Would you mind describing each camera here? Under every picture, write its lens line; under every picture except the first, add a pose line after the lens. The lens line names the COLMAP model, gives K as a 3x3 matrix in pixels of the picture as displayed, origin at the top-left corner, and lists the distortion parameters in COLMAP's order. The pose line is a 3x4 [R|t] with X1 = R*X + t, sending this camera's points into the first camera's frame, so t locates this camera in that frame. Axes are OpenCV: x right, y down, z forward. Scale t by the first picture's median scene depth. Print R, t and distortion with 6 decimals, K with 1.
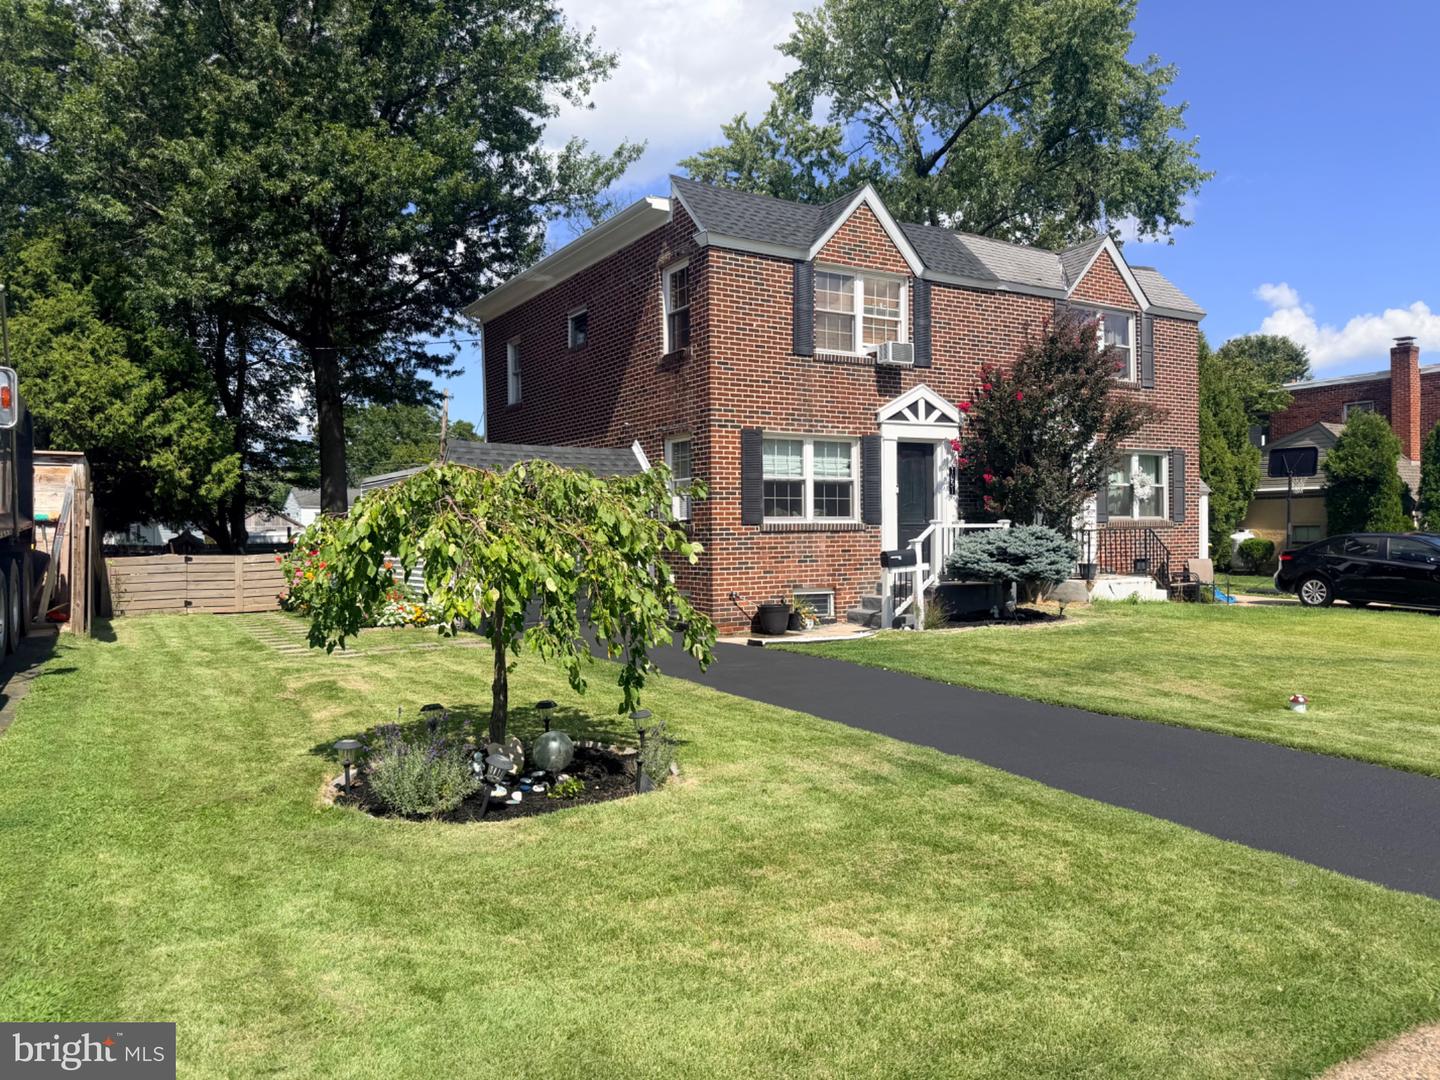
lens RADIAL K [[1025.7, 0, 721.7], [0, 1025.7, 558.7], [0, 0, 1]] dist [0.109310, -0.204181]
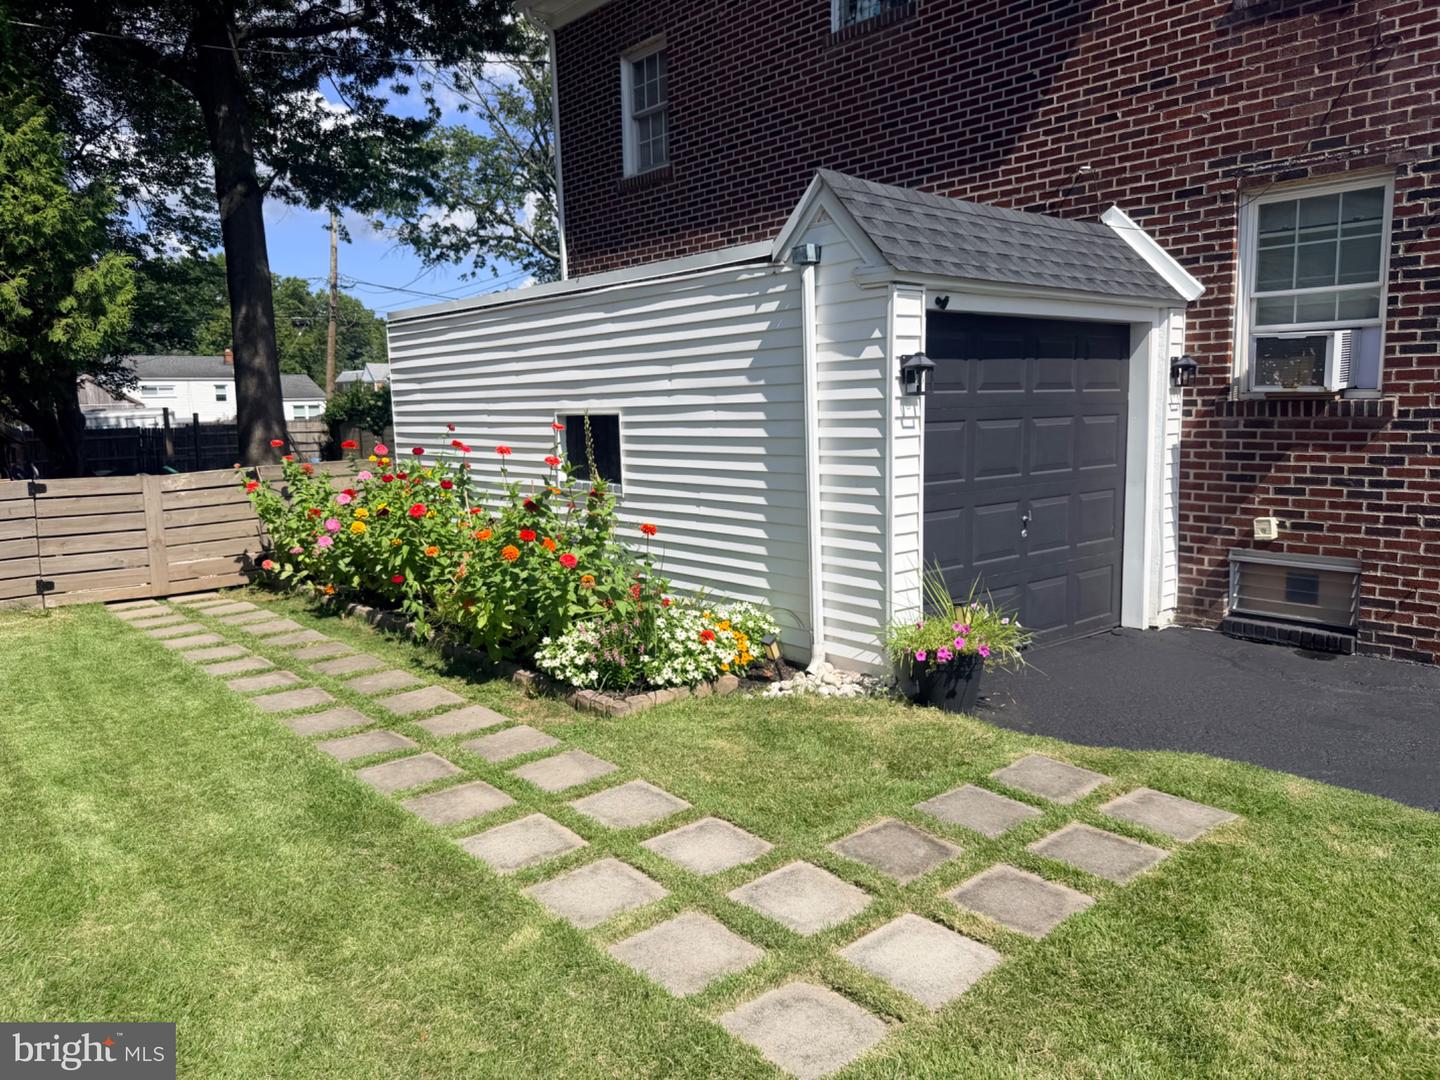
lens RADIAL K [[1016.0, 0, 716.4], [0, 1016.0, 550.0], [0, 0, 1]] dist [0.110921, -0.198813]
pose [[0.987820, -0.032678, 0.152128, -0.331639], [0.014923, 0.993088, 0.116422, -0.024106], [-0.154881, -0.112734, 0.981480, 0.594817]]
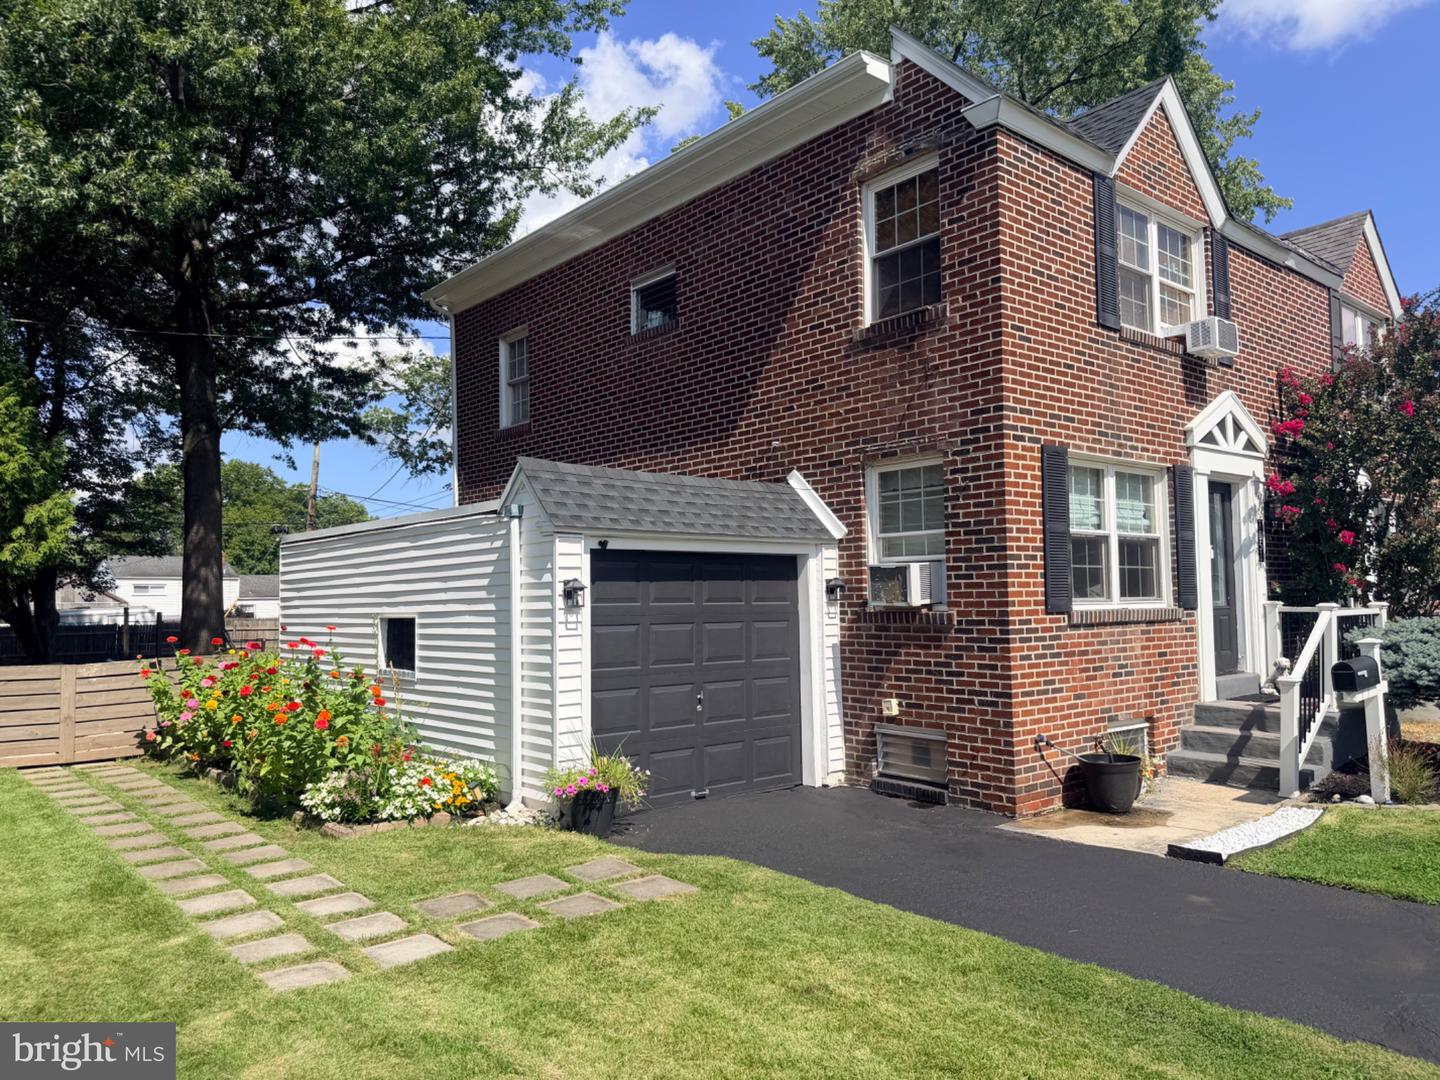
lens RADIAL K [[1018.1, 0, 721.7], [0, 1018.1, 543.6], [0, 0, 1]] dist [0.113644, -0.221240]
pose [[0.987371, 0.005174, 0.158341, -0.226560], [0.008071, 0.996526, -0.082894, -0.023856], [-0.158220, 0.083125, 0.983899, 0.436177]]
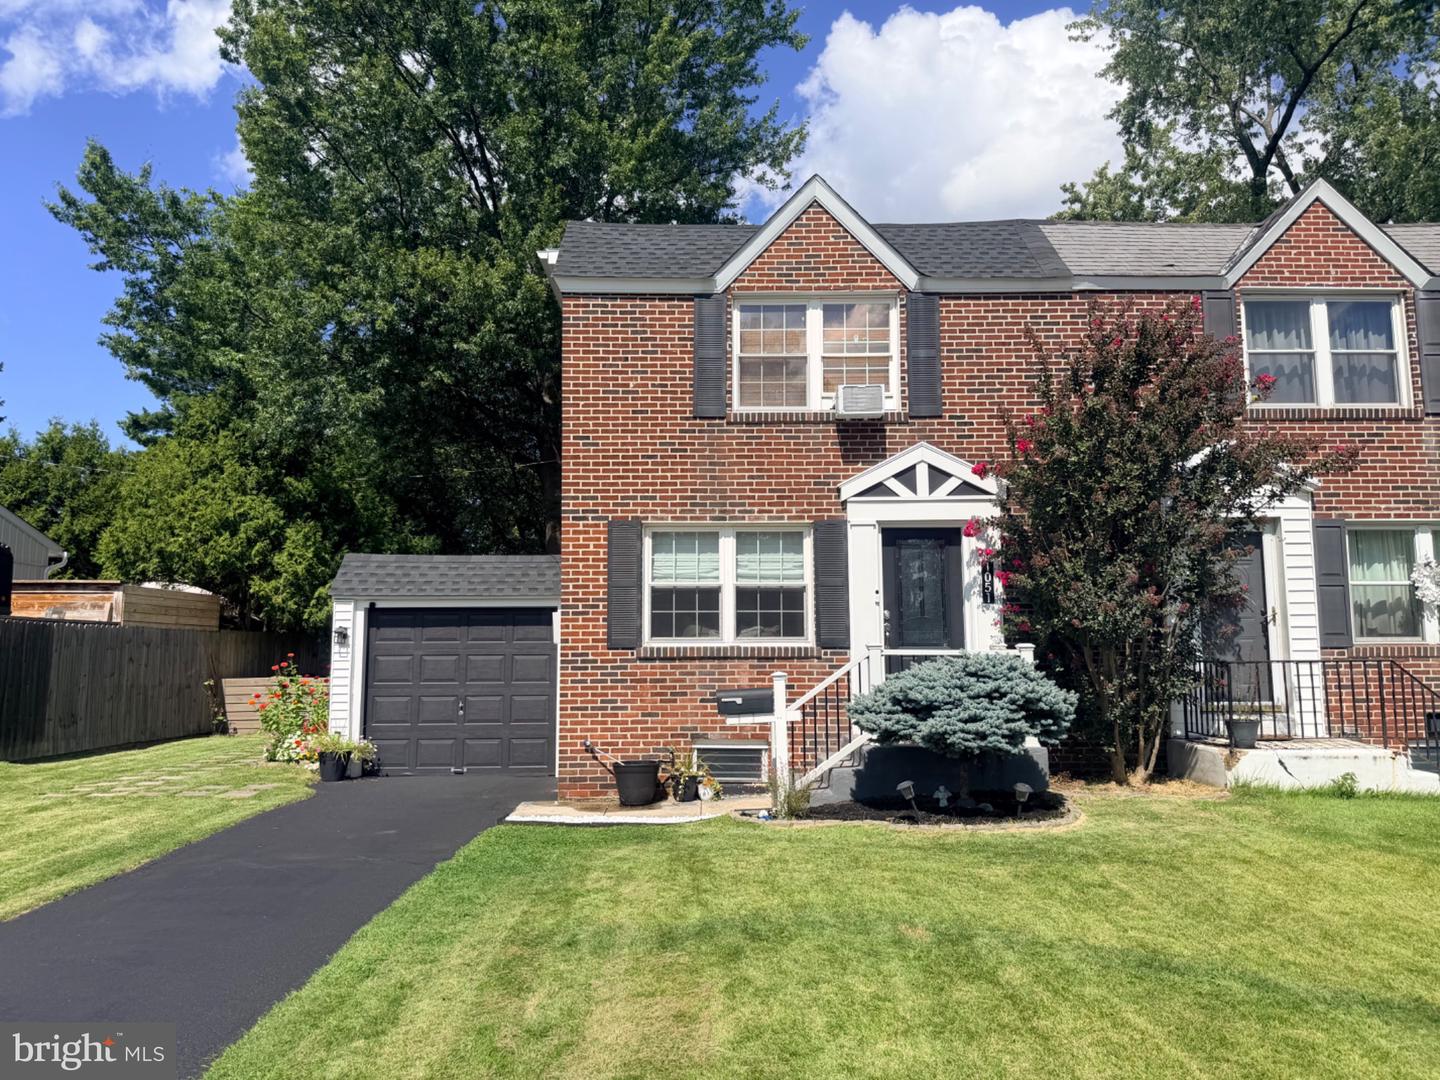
lens RADIAL K [[1007.0, 0, 715.3], [0, 1007.0, 550.8], [0, 0, 1]] dist [0.108360, -0.152437]
pose [[0.856598, -0.046150, -0.513916, 0.428645], [-0.018235, 0.992662, -0.119536, -0.016211], [0.515661, 0.111766, 0.849471, 0.383210]]
